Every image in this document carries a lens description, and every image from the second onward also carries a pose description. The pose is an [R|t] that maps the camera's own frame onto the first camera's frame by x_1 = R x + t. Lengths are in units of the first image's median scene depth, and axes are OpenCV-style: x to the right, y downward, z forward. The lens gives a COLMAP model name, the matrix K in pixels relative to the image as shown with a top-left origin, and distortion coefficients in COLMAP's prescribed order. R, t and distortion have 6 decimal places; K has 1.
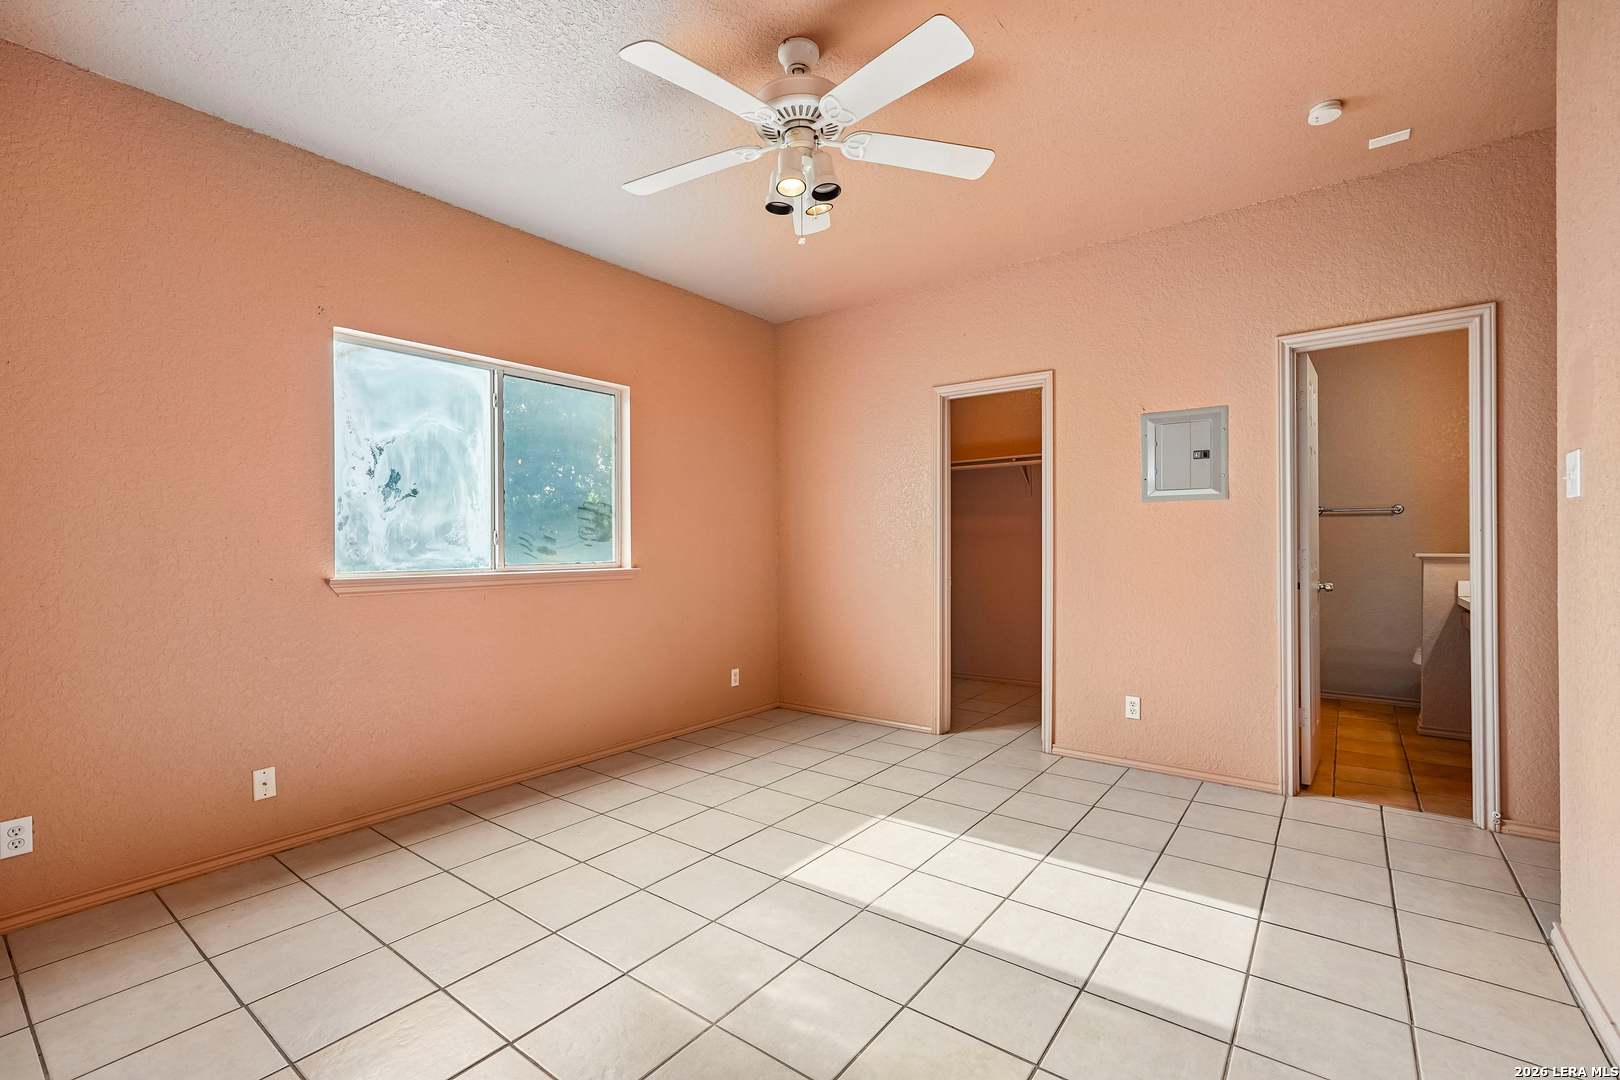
lens RADIAL K [[715.1, 0, 803.8], [0, 715.1, 539.6], [0, 0, 1]] dist [-0.014811, 0.007439]
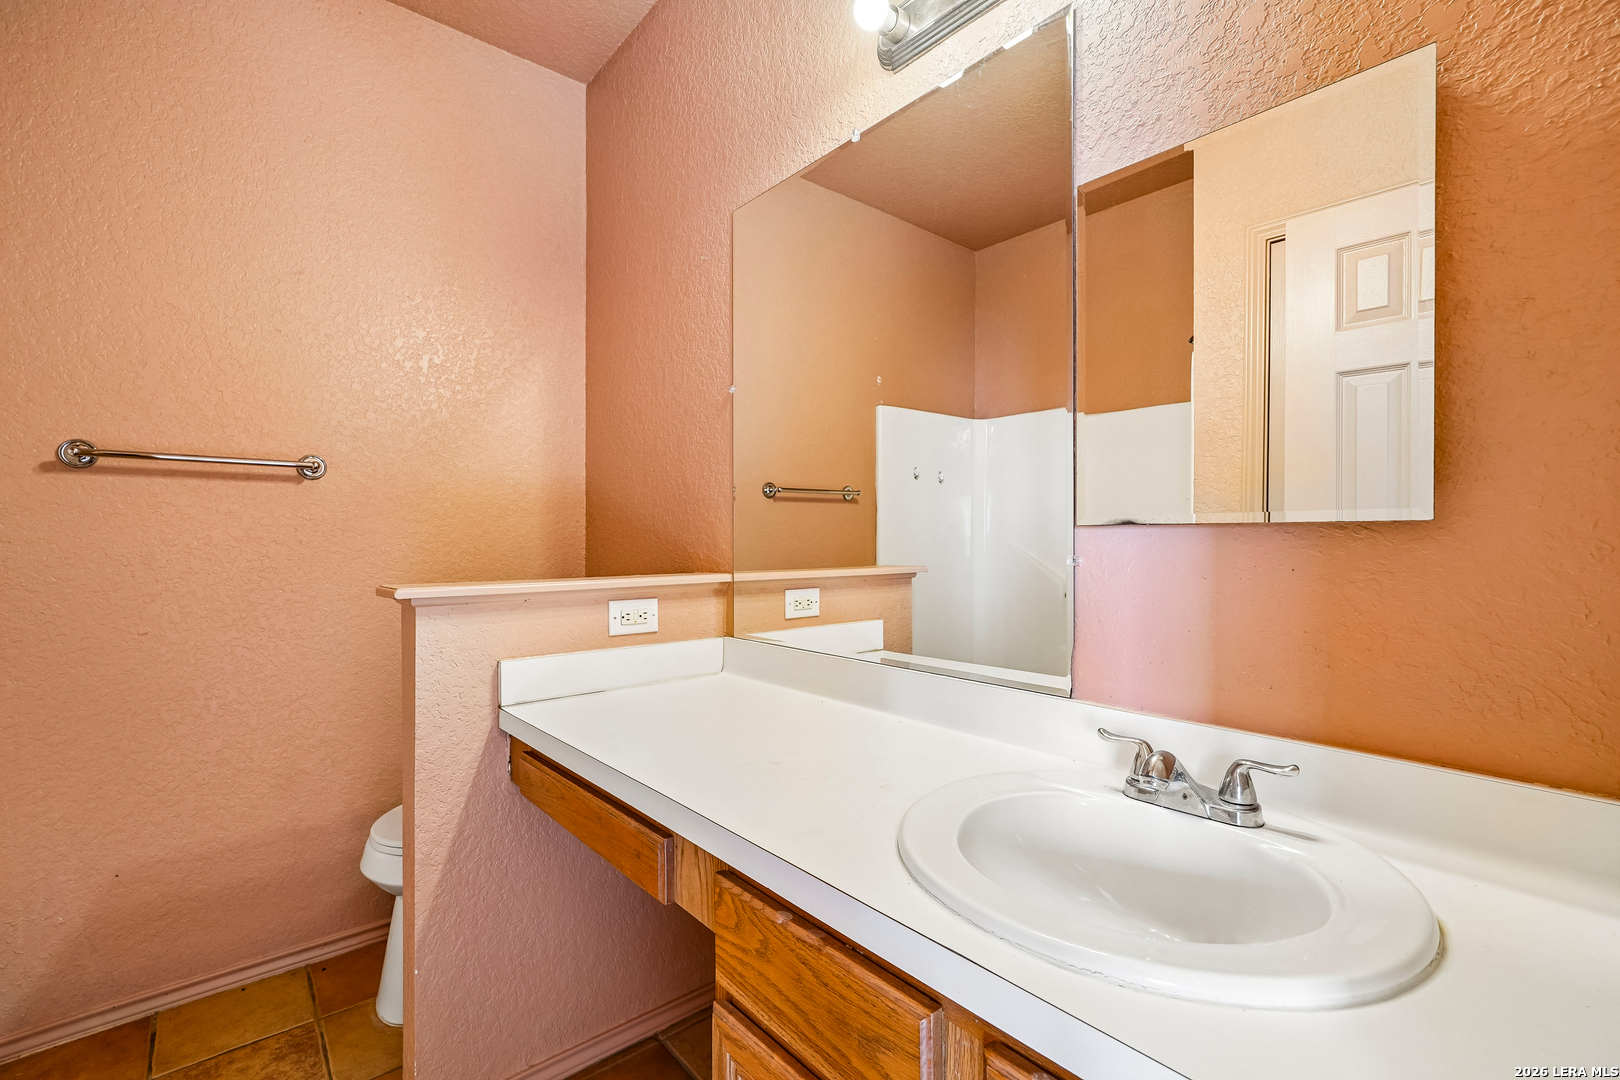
lens RADIAL K [[715.1, 0, 810.3], [0, 715.1, 550.1], [0, 0, 1]] dist [-0.014811, 0.007439]
pose [[0.207138, -0.006717, 0.978289, 0.735697], [-0.000541, 0.999975, 0.006981, -0.000114], [-0.978312, -0.001975, 0.207129, 0.939227]]
